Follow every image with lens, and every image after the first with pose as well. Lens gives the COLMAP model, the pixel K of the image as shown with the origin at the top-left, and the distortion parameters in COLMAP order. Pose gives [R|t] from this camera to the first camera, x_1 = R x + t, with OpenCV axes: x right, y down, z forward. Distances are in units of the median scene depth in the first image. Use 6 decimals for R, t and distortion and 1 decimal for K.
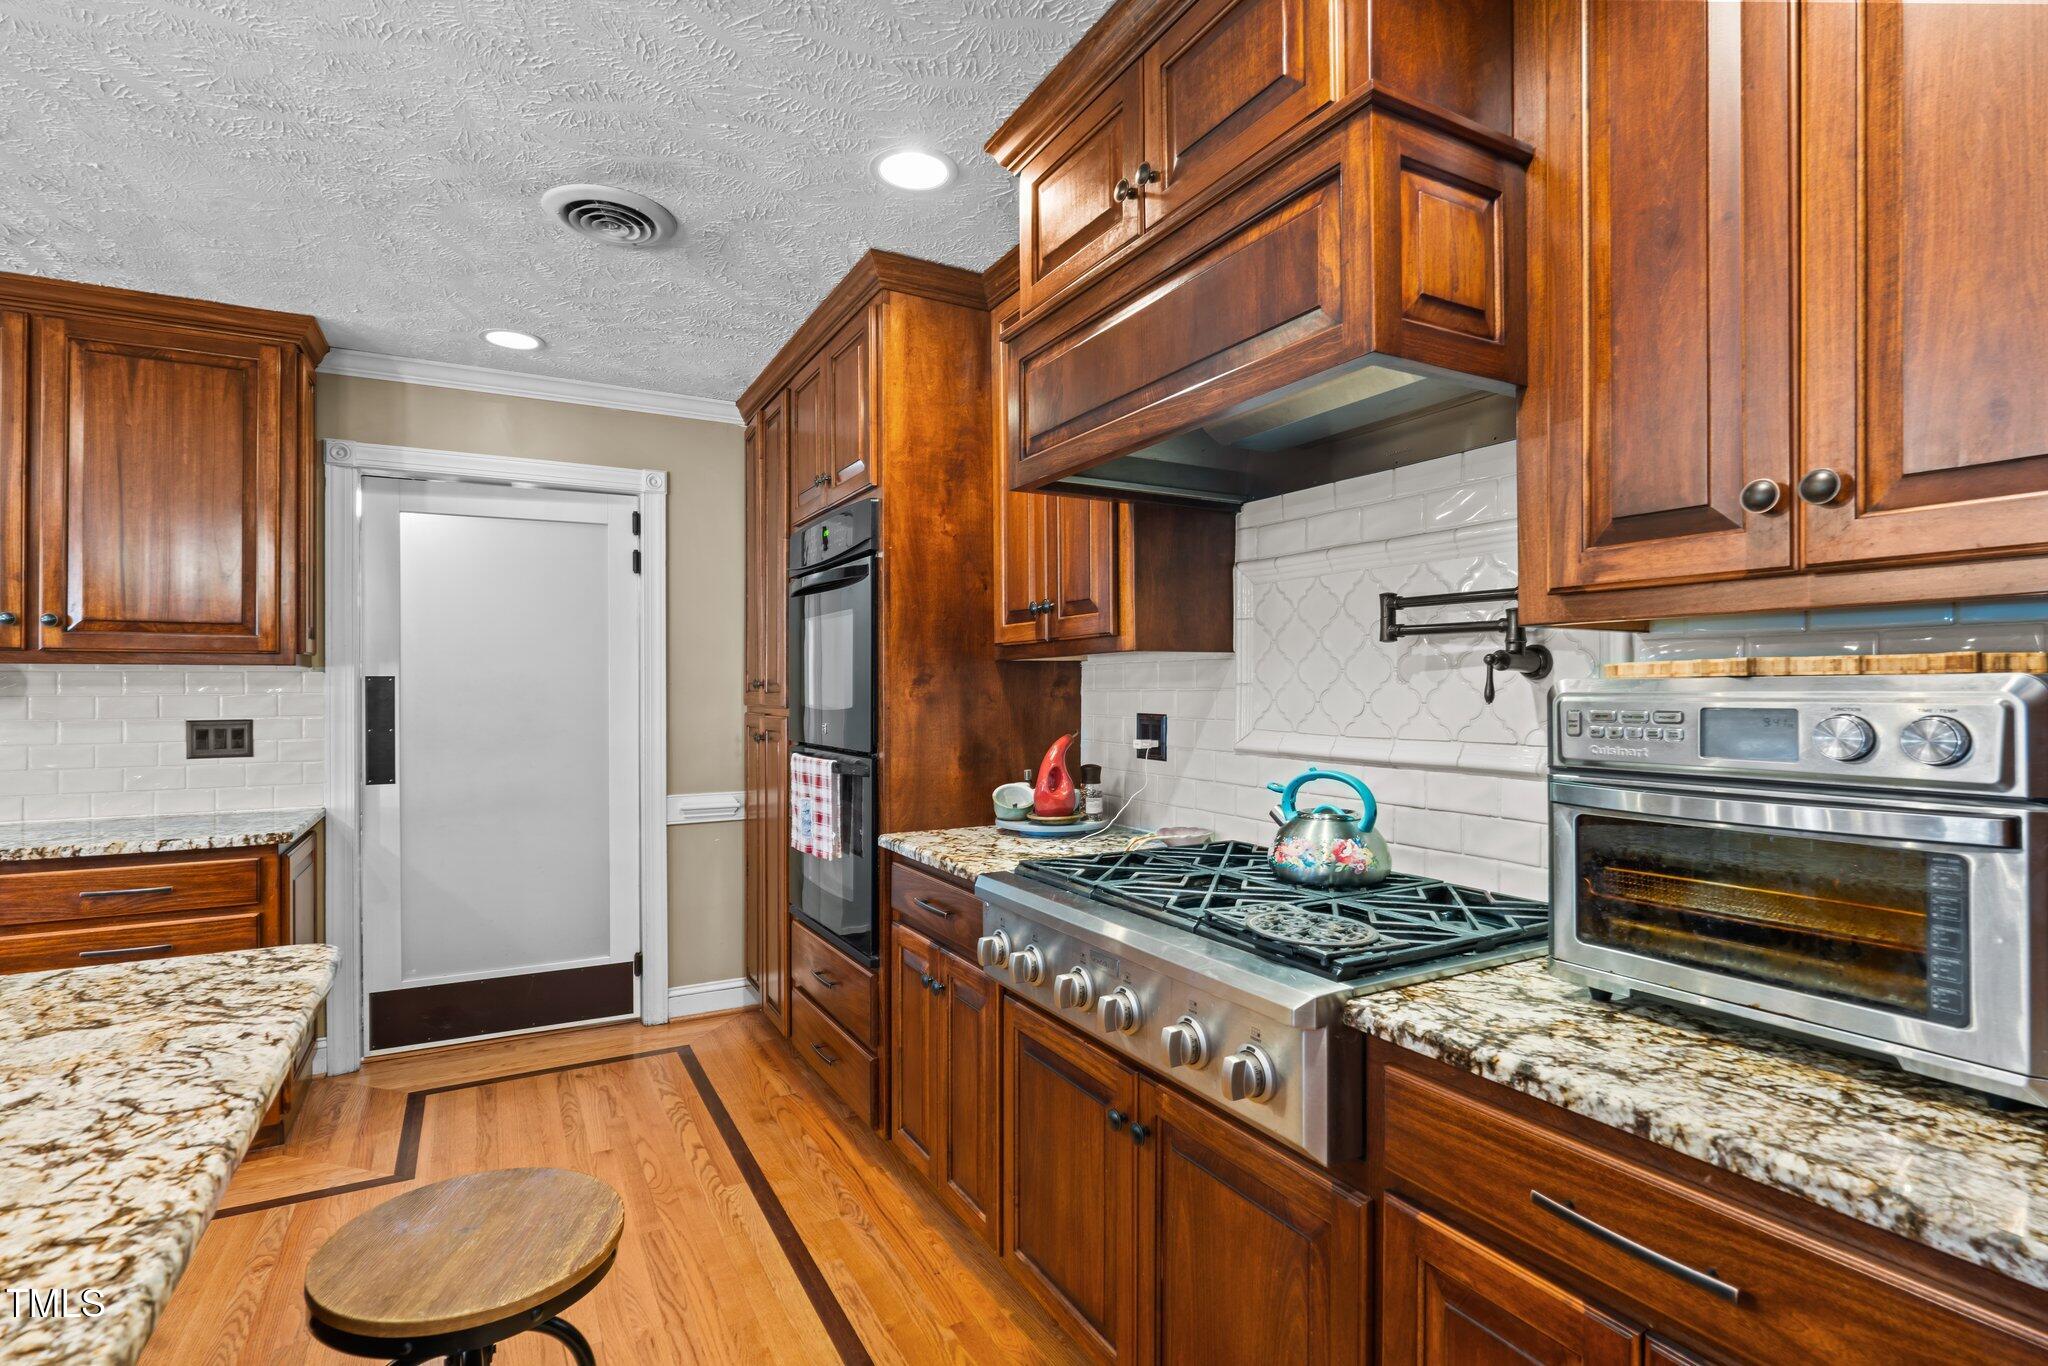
lens RADIAL K [[965.1, 0, 1012.2], [0, 965.1, 677.3], [0, 0, 1]] dist [0.001015, 0.000169]
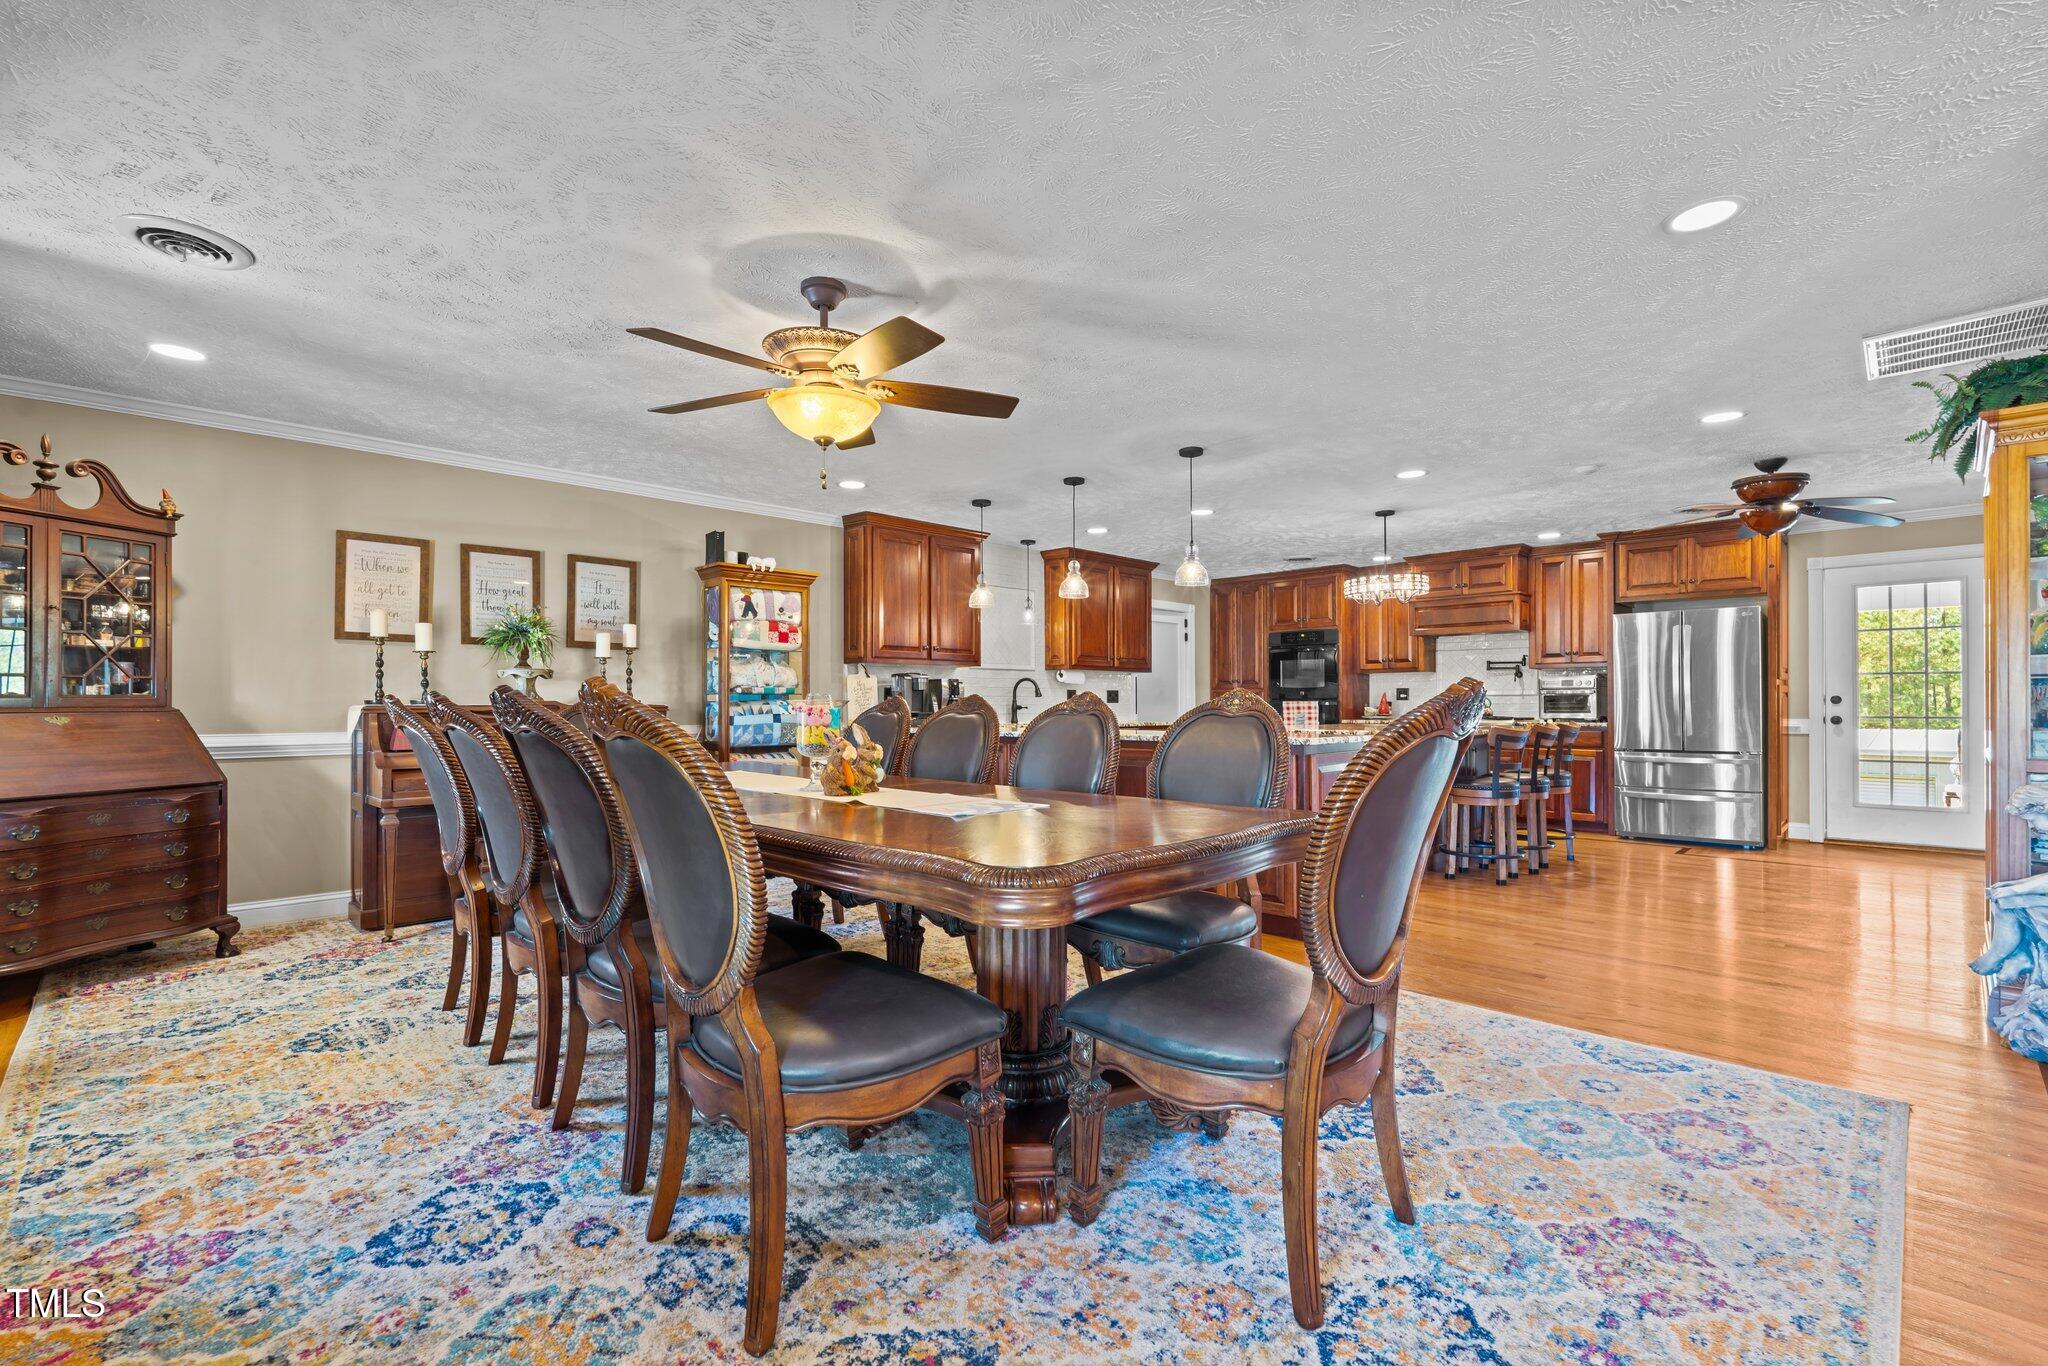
lens RADIAL K [[895.0, 0, 1032.2], [0, 895.0, 696.2], [0, 0, 1]] dist [-0.001450, -0.000037]
pose [[0.961726, 0.005262, 0.273963, -2.514458], [-0.005495, 0.999985, 0.000080, 0.087490], [-0.273959, -0.001582, 0.961740, -2.243313]]
